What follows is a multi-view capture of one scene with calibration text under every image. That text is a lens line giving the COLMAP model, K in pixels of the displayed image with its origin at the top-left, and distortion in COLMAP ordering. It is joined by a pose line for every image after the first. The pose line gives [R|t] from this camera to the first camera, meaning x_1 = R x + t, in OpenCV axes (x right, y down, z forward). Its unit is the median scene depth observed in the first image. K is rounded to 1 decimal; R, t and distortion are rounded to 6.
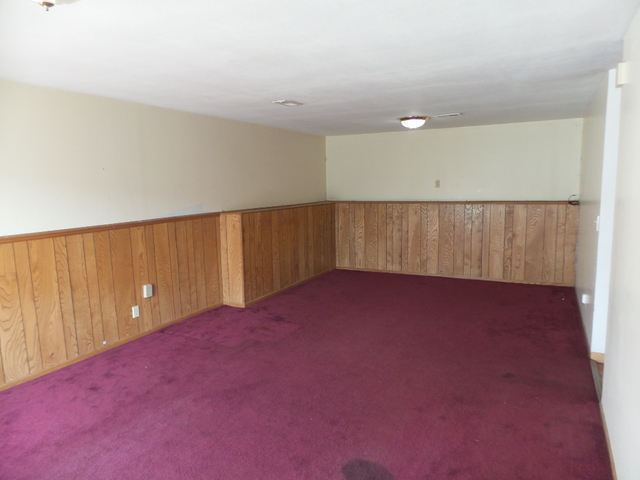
lens RADIAL K [[440.9, 0, 325.9], [0, 440.9, 240.9], [0, 0, 1]] dist [-0.001822, 0.003061]
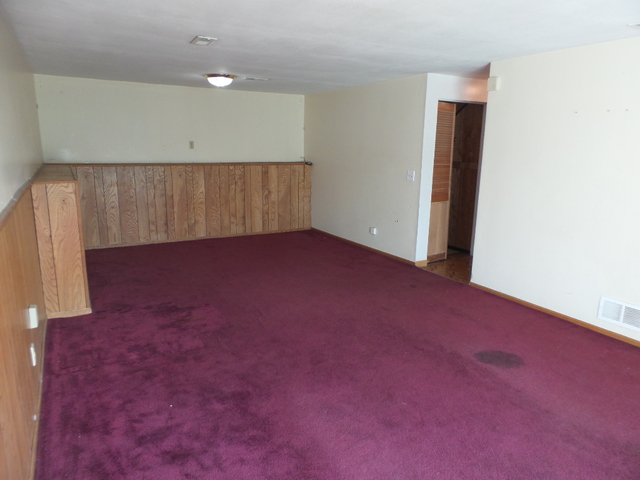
lens RADIAL K [[440.9, 0, 323.7], [0, 440.9, 242.1], [0, 0, 1]] dist [-0.001822, 0.003061]
pose [[0.542820, -0.152727, 0.825845, -0.486764], [0.082516, 0.988267, 0.128528, -0.021271], [-0.835785, -0.001623, 0.549054, 0.254316]]
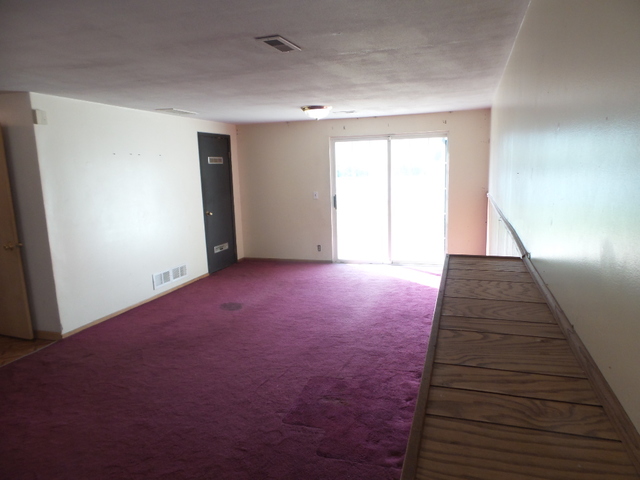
lens RADIAL K [[440.9, 0, 322.6], [0, 440.9, 238.3], [0, 0, 1]] dist [-0.001822, 0.003061]
pose [[-0.986452, 0.079810, -0.143326, -0.027552], [0.035158, 0.956232, 0.290491, -0.163819], [0.160237, 0.281516, -0.946083, 1.152550]]
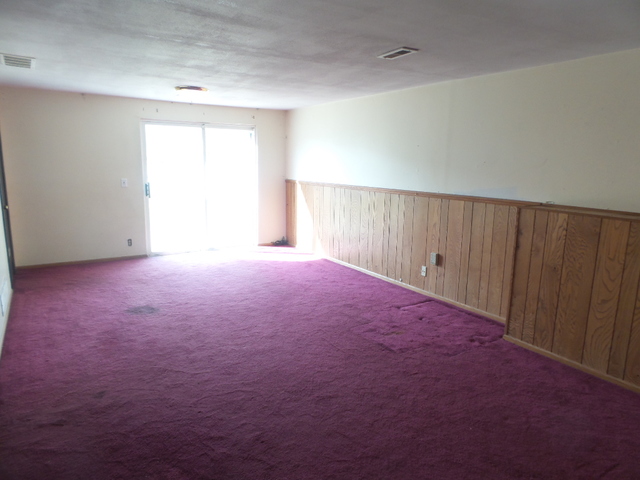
lens RADIAL K [[440.9, 0, 323.8], [0, 440.9, 241.3], [0, 0, 1]] dist [-0.001822, 0.003061]
pose [[-0.512234, 0.173376, -0.841164, 0.465502], [-0.118532, 0.955768, 0.269178, -0.136088], [0.850627, 0.237587, -0.469027, 0.924812]]
